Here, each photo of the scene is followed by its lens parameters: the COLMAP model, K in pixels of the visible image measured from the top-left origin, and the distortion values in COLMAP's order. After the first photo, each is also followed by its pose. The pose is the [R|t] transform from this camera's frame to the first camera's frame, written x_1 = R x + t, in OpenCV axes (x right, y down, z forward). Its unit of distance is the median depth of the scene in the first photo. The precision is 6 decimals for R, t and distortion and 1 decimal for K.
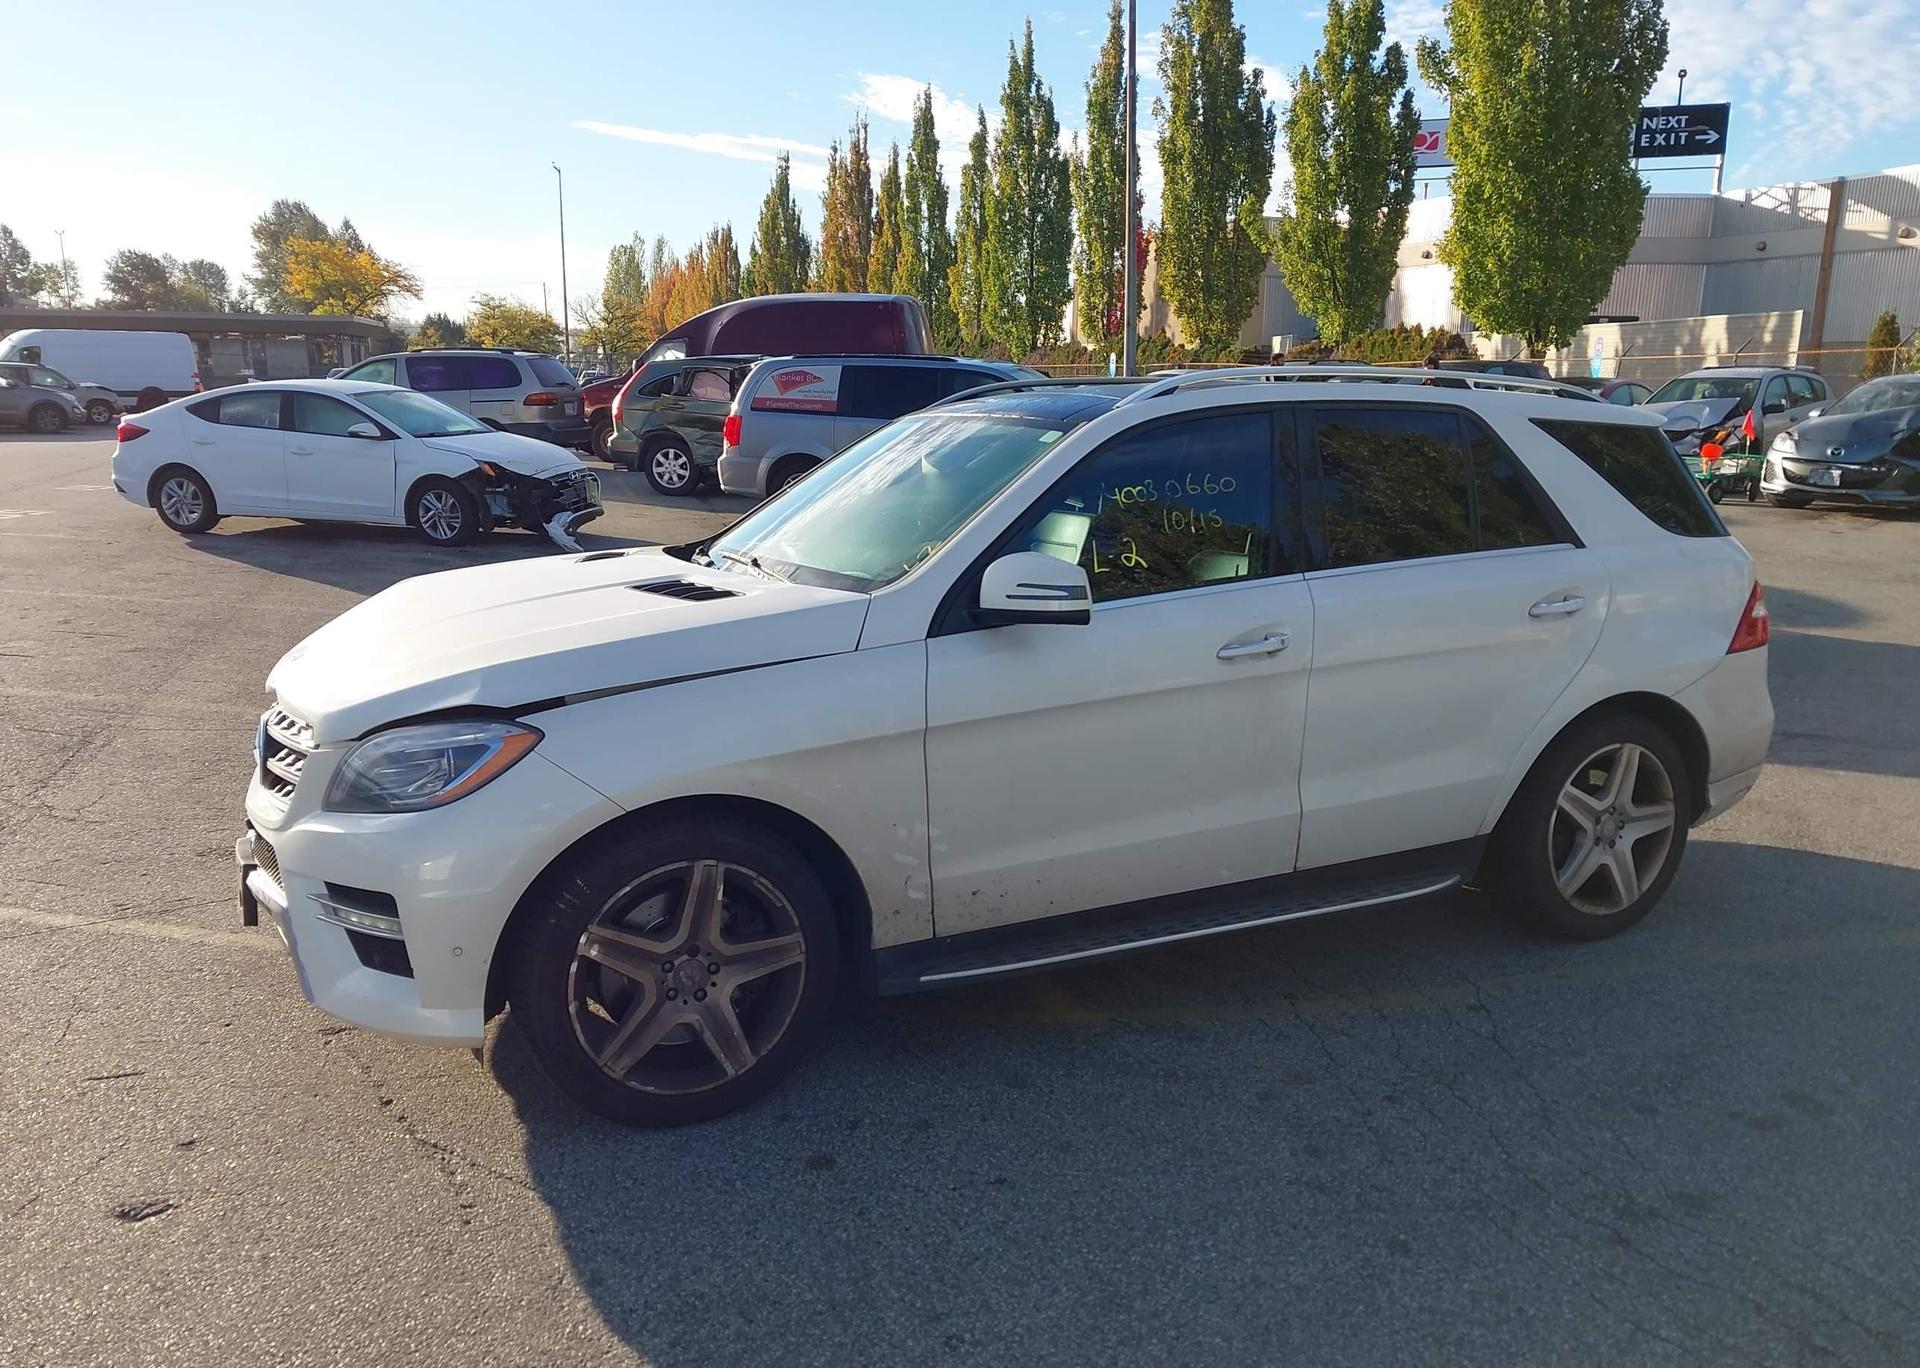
lens RADIAL K [[1533.4, 0, 952.9], [0, 1533.4, 668.7], [0, 0, 1]] dist [0.009136, -0.002000]
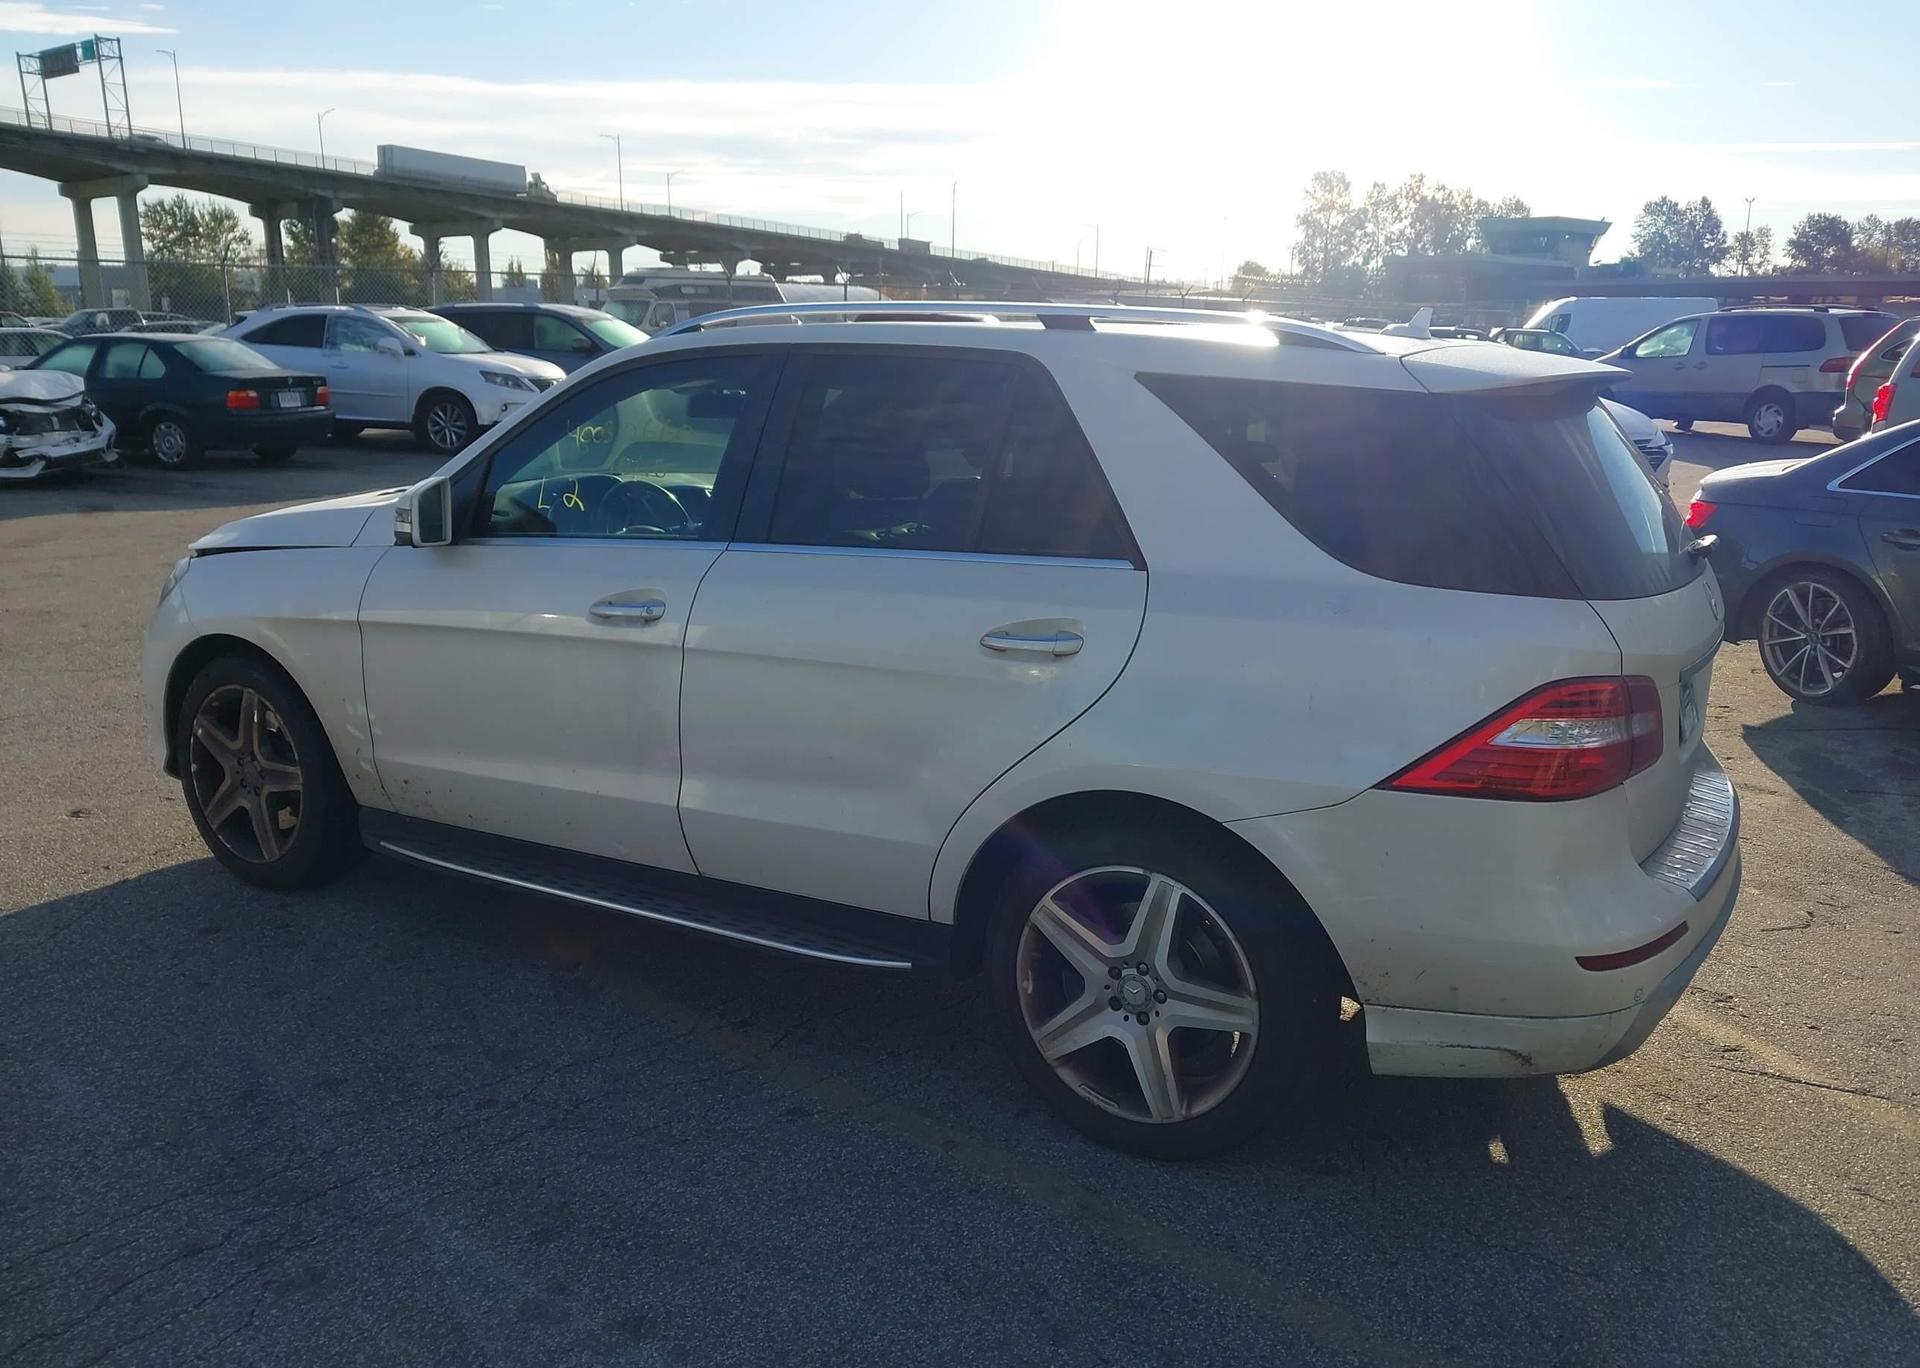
lens RADIAL K [[1533.4, 0, 943.6], [0, 1533.4, 689.8], [0, 0, 1]] dist [0.009136, -0.002000]
pose [[0.539108, 0.184460, -0.821789, 0.308769], [-0.156704, 0.980653, 0.117318, -0.030567], [0.827530, 0.065530, 0.557583, 0.188015]]
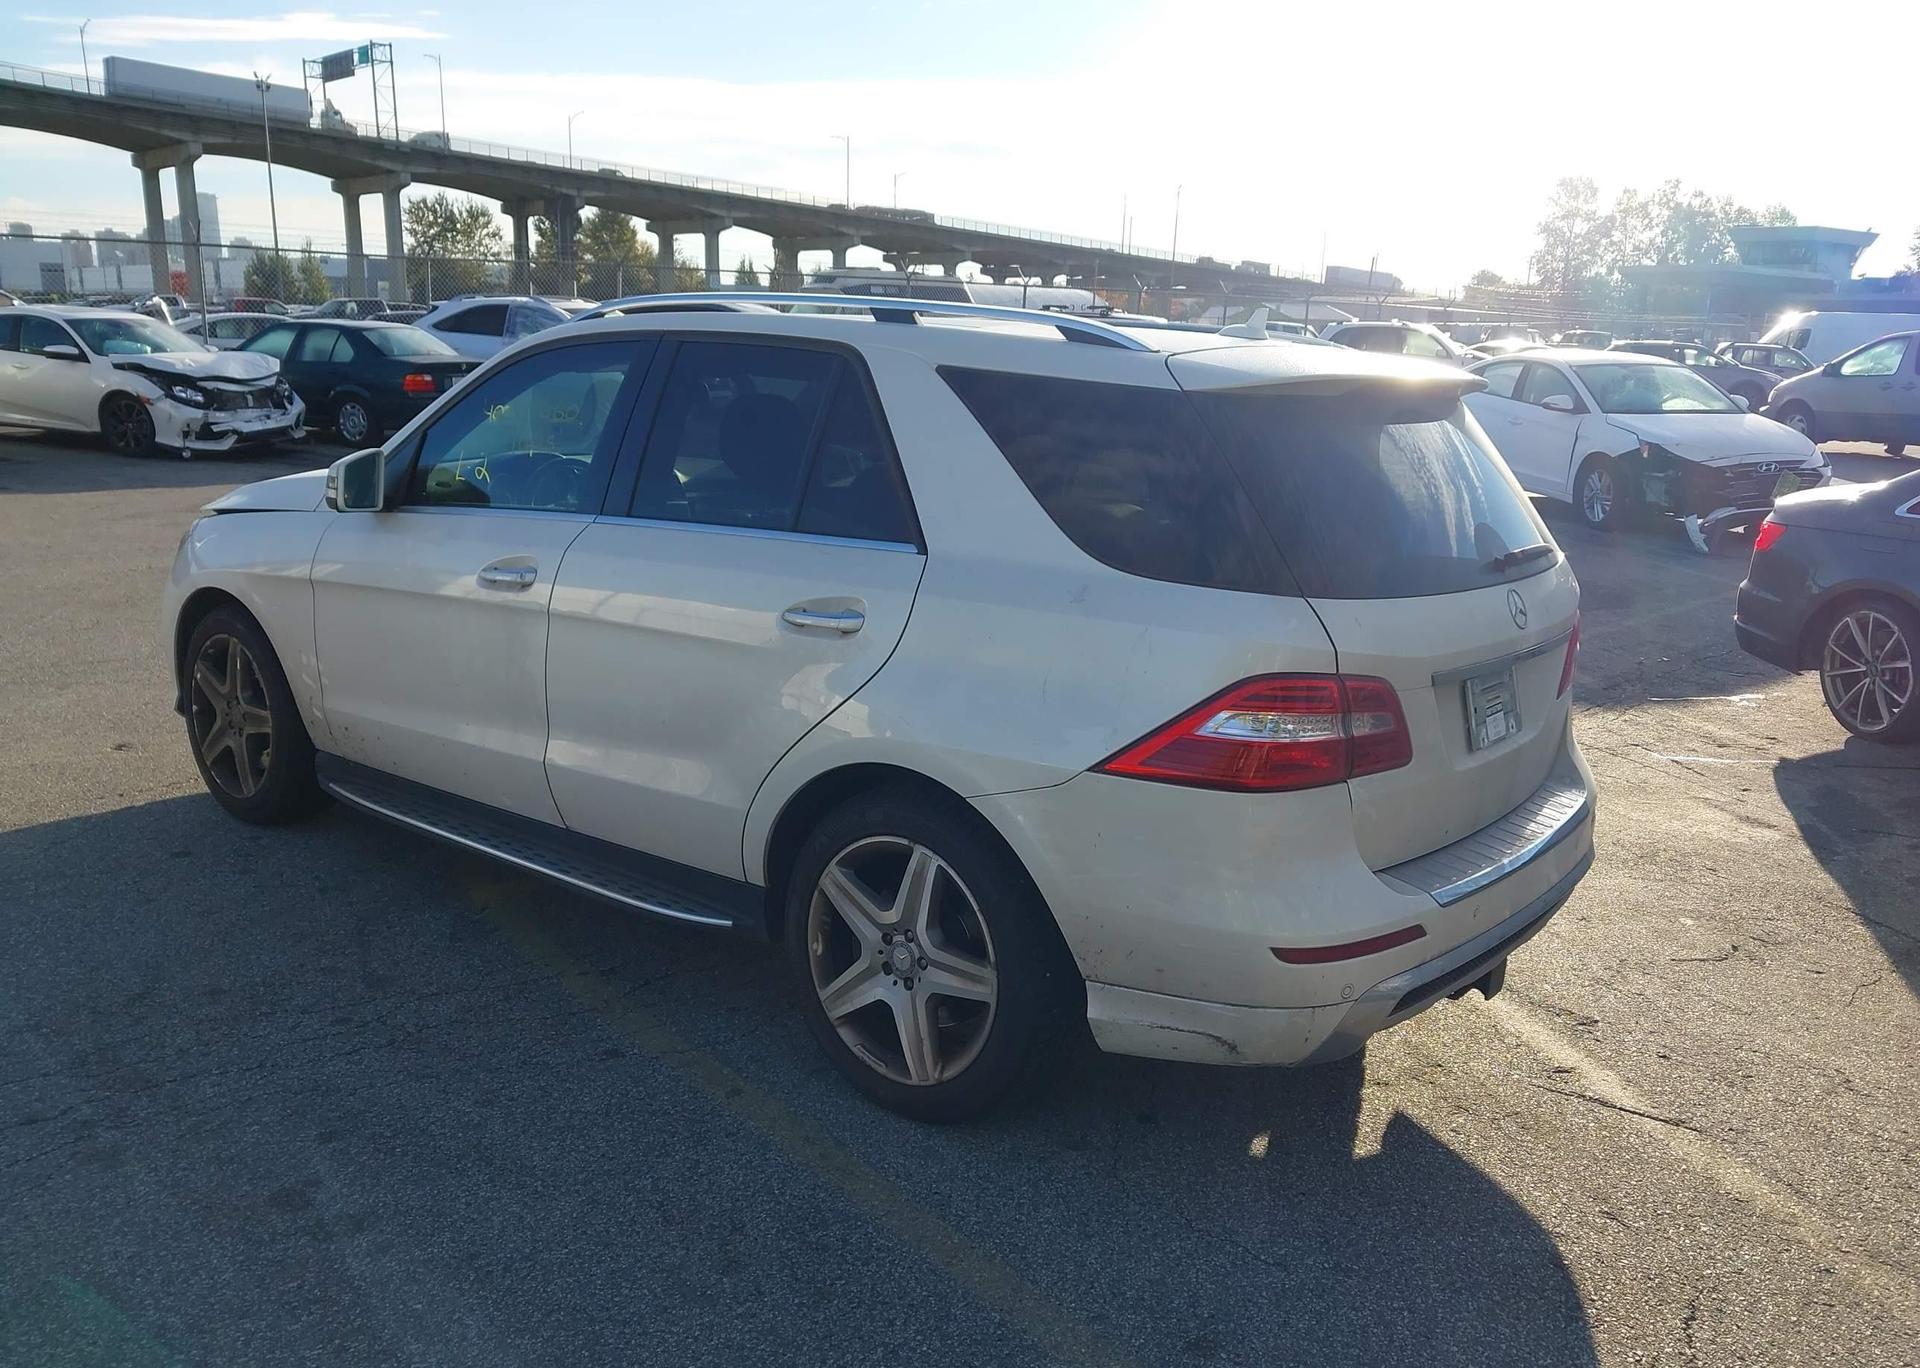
lens RADIAL K [[1533.4, 0, 952.0], [0, 1533.4, 690.1], [0, 0, 1]] dist [0.009136, -0.002000]
pose [[0.416481, 0.208058, -0.885017, 0.349442], [-0.189996, 0.971885, 0.139070, -0.039042], [0.889070, 0.110230, 0.444302, 0.238262]]
